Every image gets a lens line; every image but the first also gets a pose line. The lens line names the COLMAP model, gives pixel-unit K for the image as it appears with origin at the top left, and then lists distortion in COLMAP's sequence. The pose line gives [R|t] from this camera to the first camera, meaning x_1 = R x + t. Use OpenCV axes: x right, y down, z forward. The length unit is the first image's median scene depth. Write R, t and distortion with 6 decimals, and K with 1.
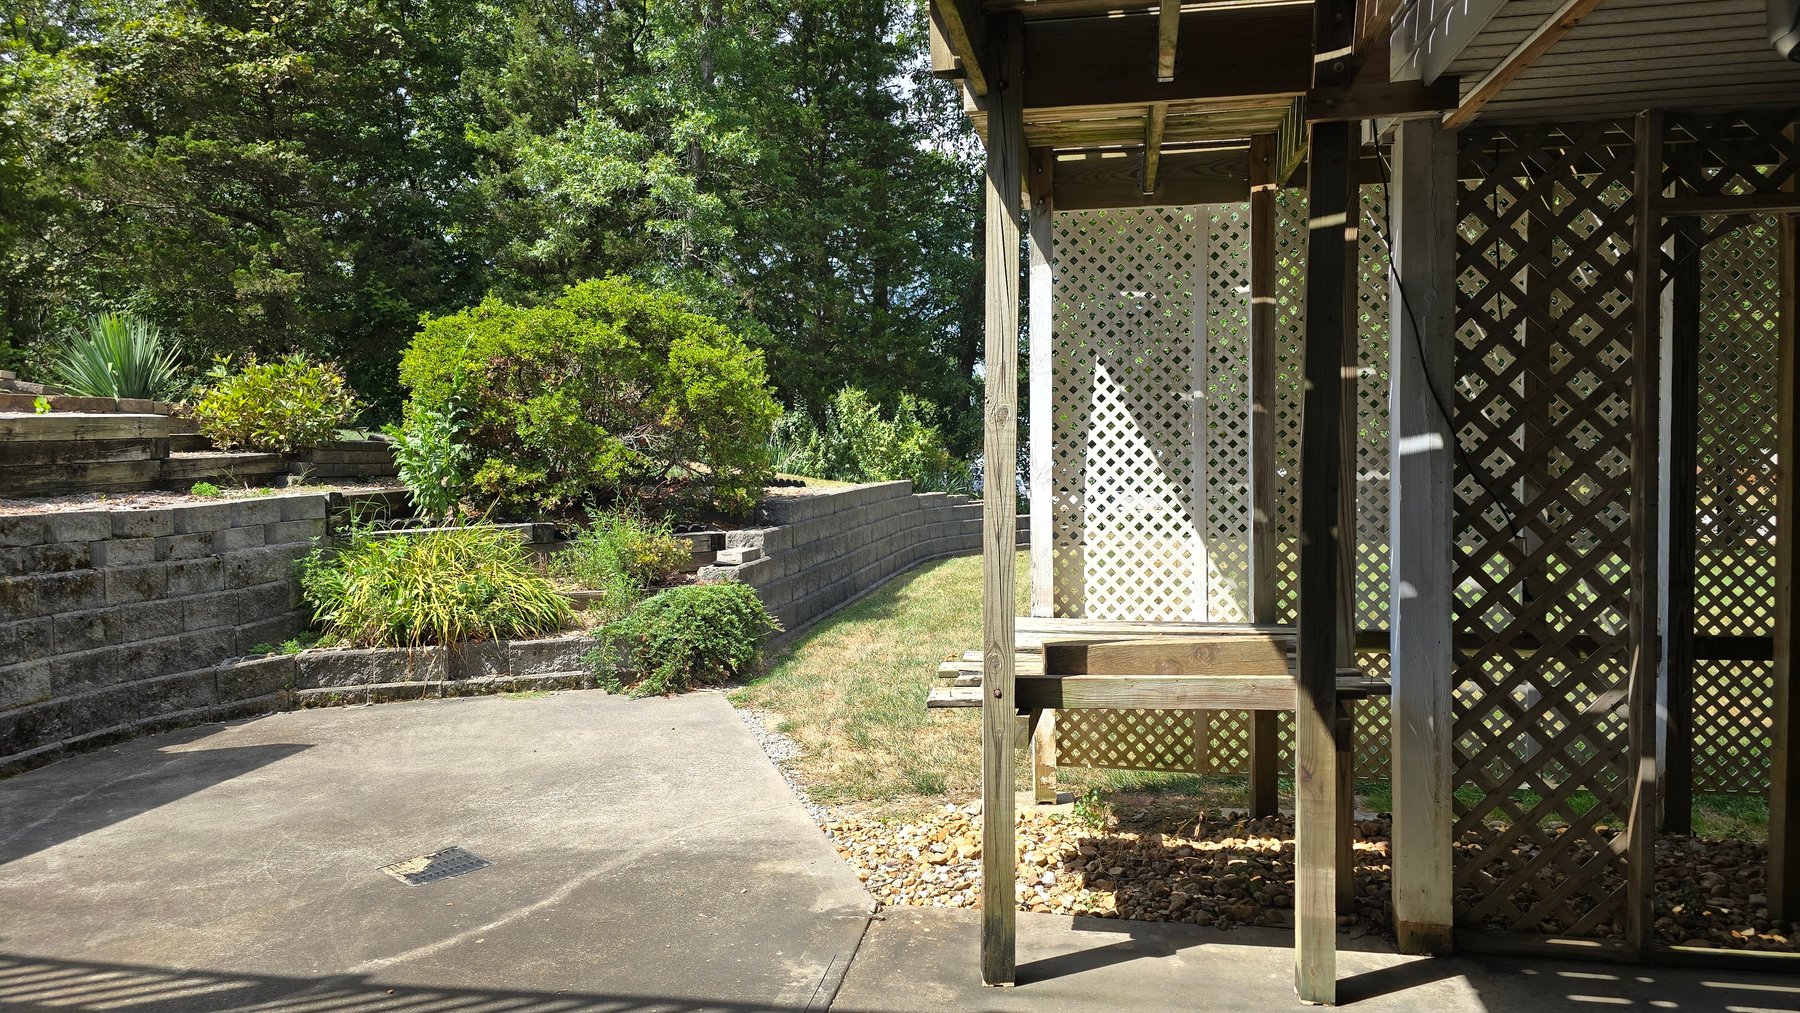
lens RADIAL K [[1210.0, 0, 903.4], [0, 1210.0, 494.1], [0, 0, 1]] dist [0.060421, -0.048460]
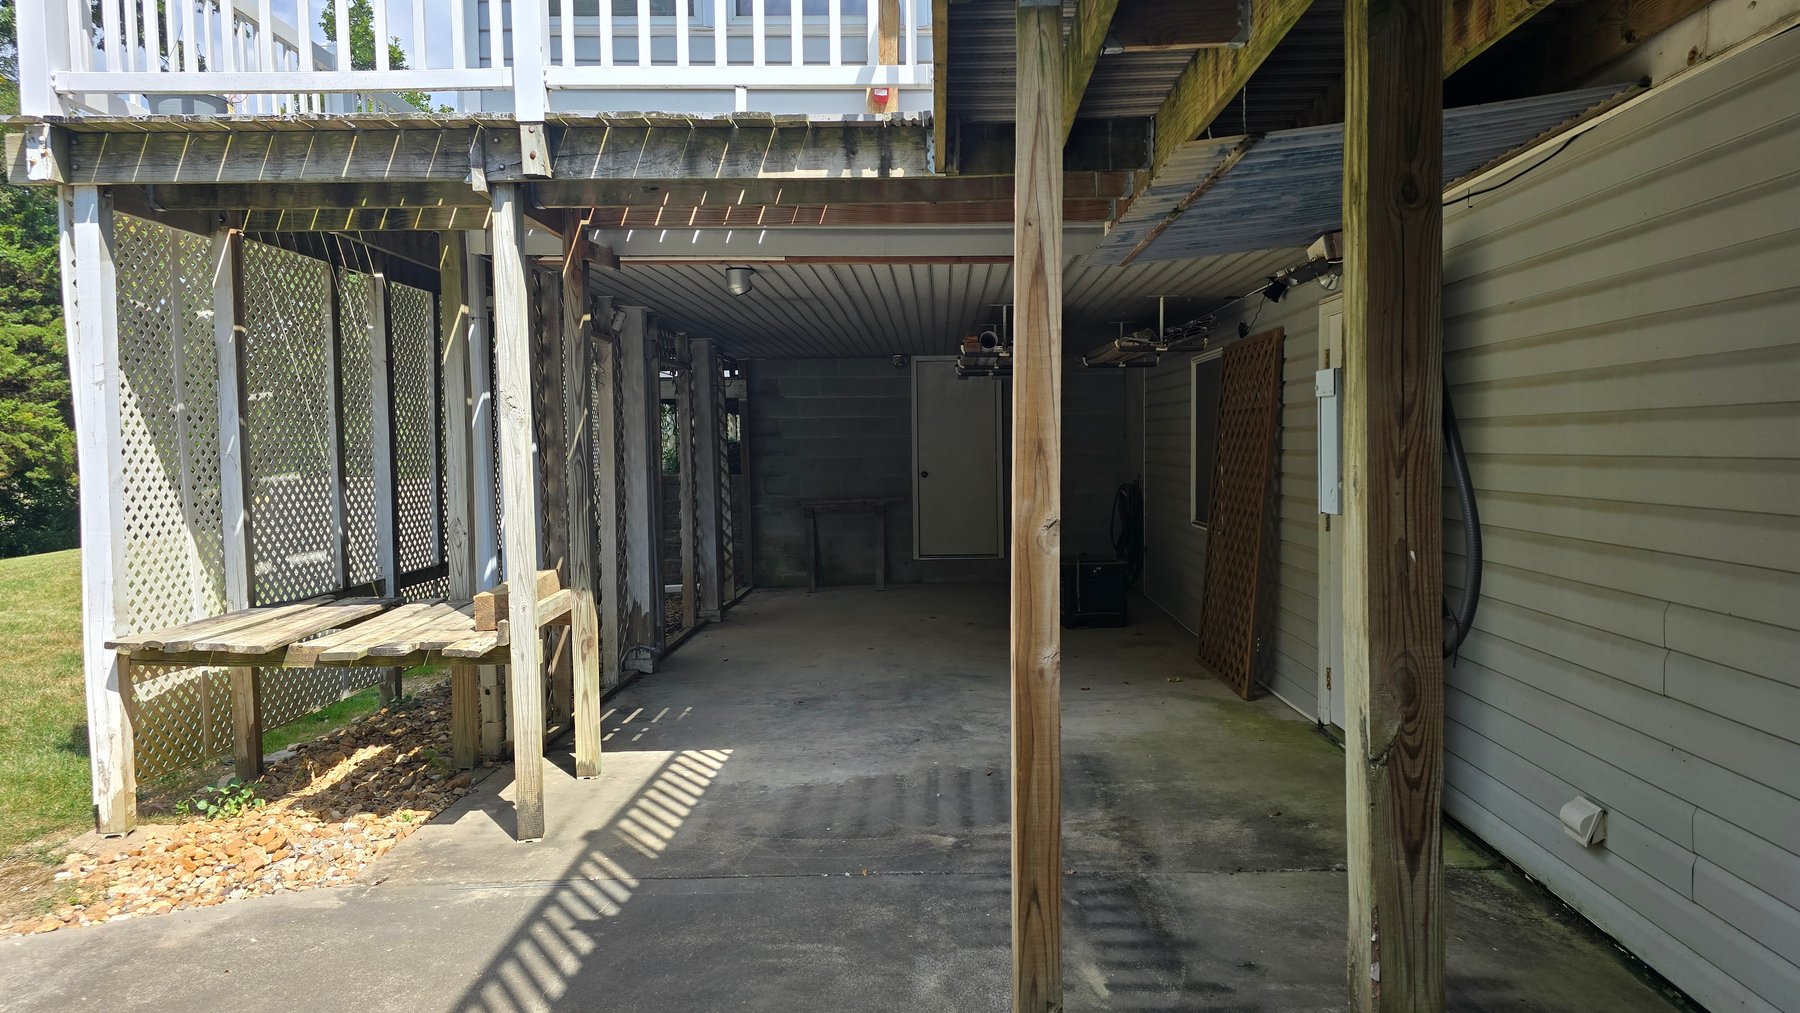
lens RADIAL K [[1210.0, 0, 926.5], [0, 1210.0, 498.0], [0, 0, 1]] dist [0.060421, -0.048460]
pose [[-0.160563, -0.031995, 0.986507, -0.518203], [0.059696, 0.997330, 0.042062, -0.004377], [-0.985219, 0.065644, -0.158224, 0.297463]]
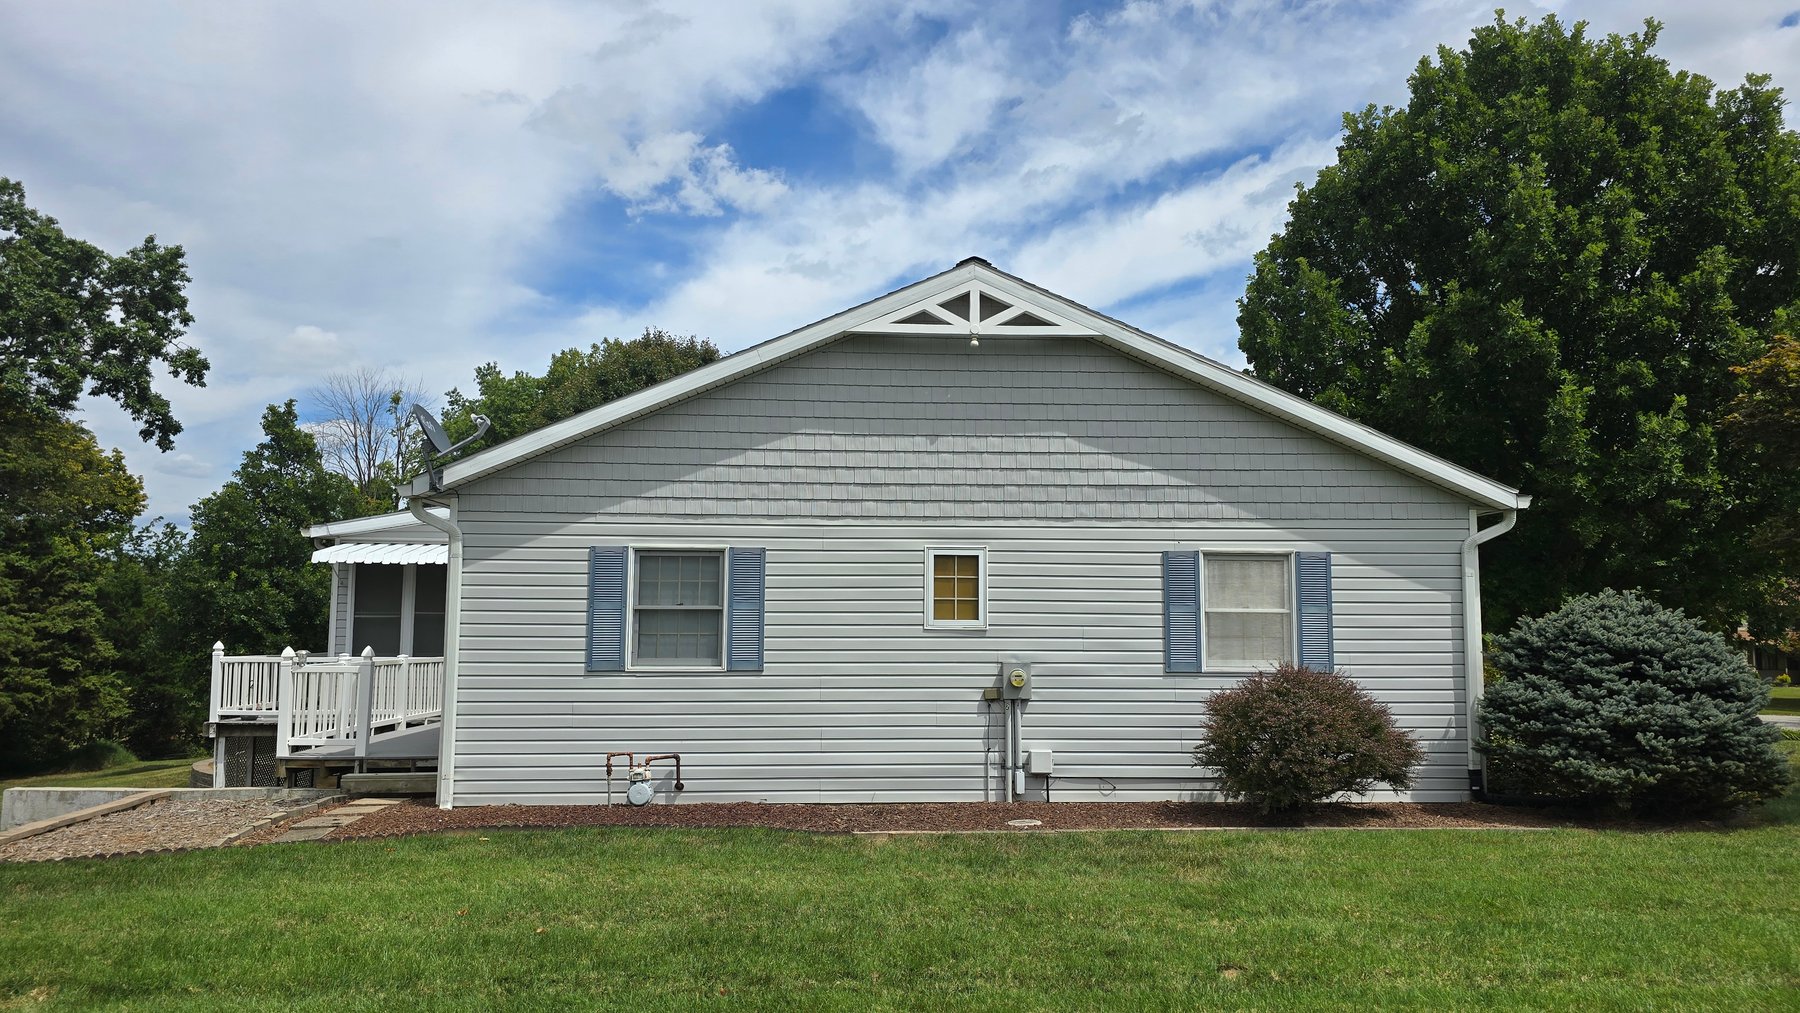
lens RADIAL K [[1210.0, 0, 901.1], [0, 1210.0, 487.0], [0, 0, 1]] dist [0.060421, -0.048460]
pose [[-0.222180, 0.116244, 0.968051, -2.280824], [0.037476, 0.993152, -0.110656, -0.287776], [-0.974285, 0.011693, -0.225015, -0.103176]]
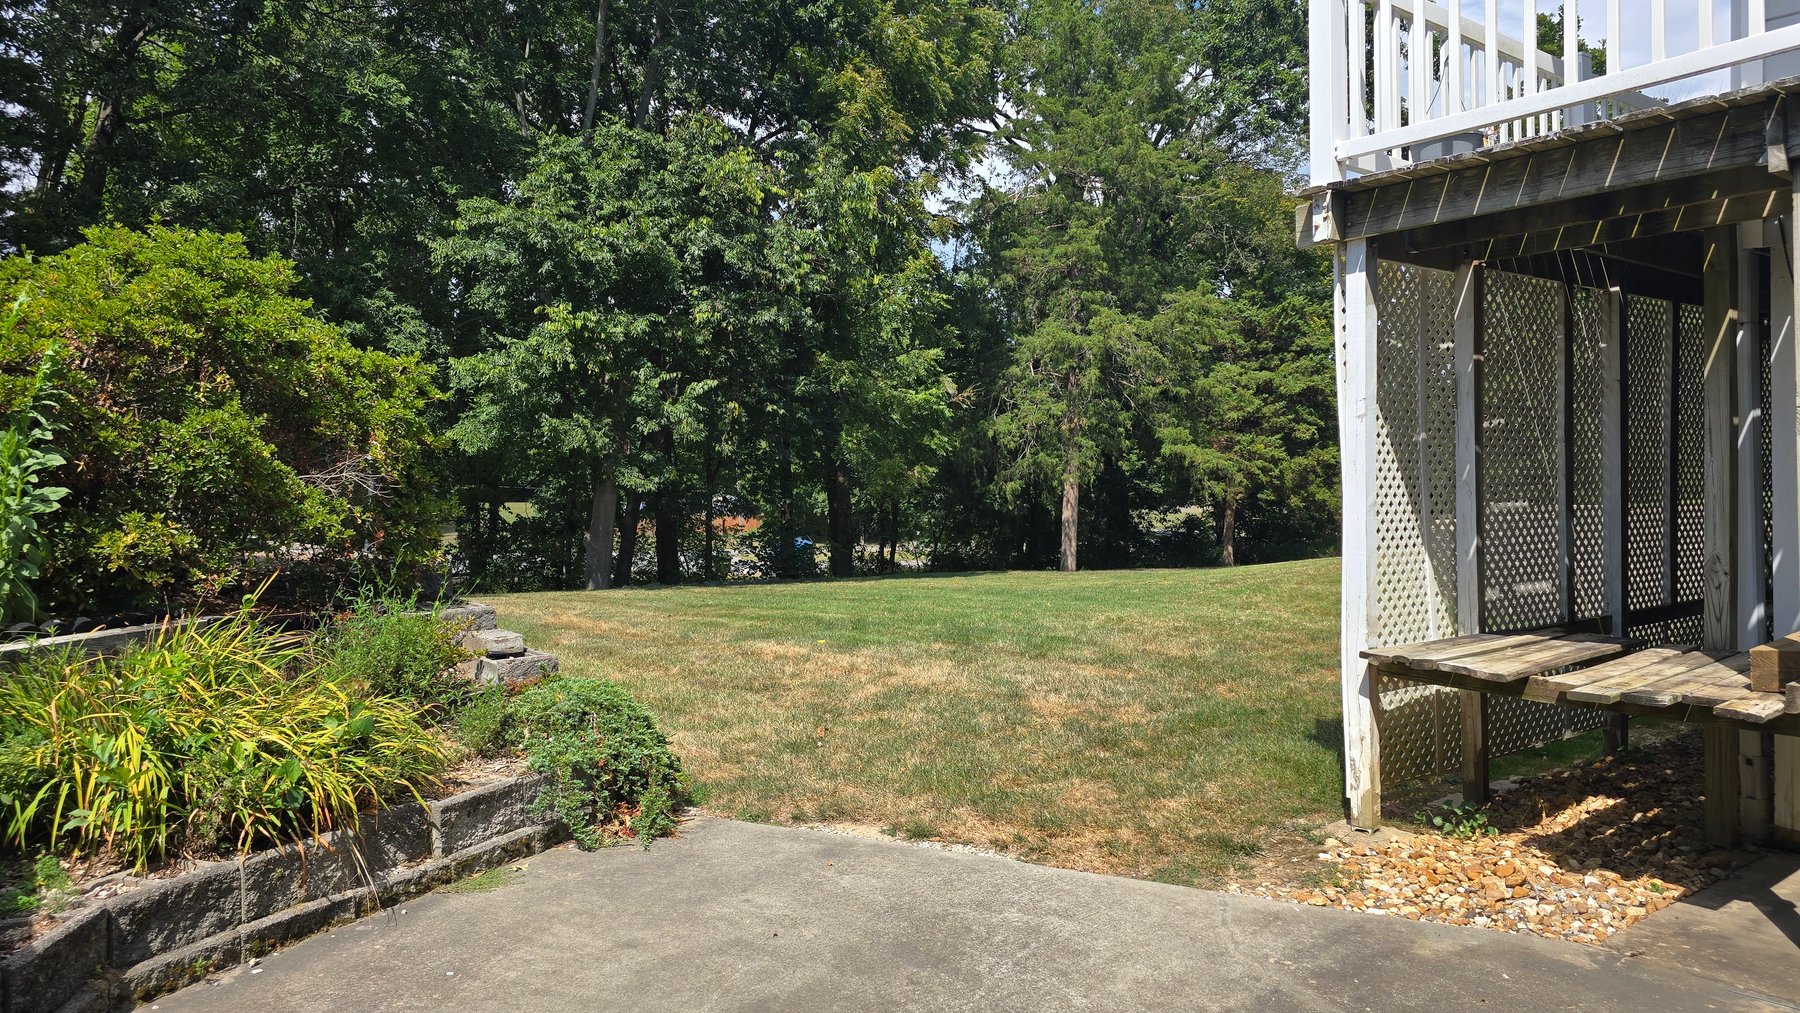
lens RADIAL K [[1210.0, 0, 901.7], [0, 1210.0, 493.9], [0, 0, 1]] dist [0.060421, -0.048460]
pose [[0.680276, -0.003750, 0.732947, -0.510810], [0.036703, 0.998907, -0.028954, -0.006919], [-0.732037, 0.046598, 0.679670, 0.328633]]
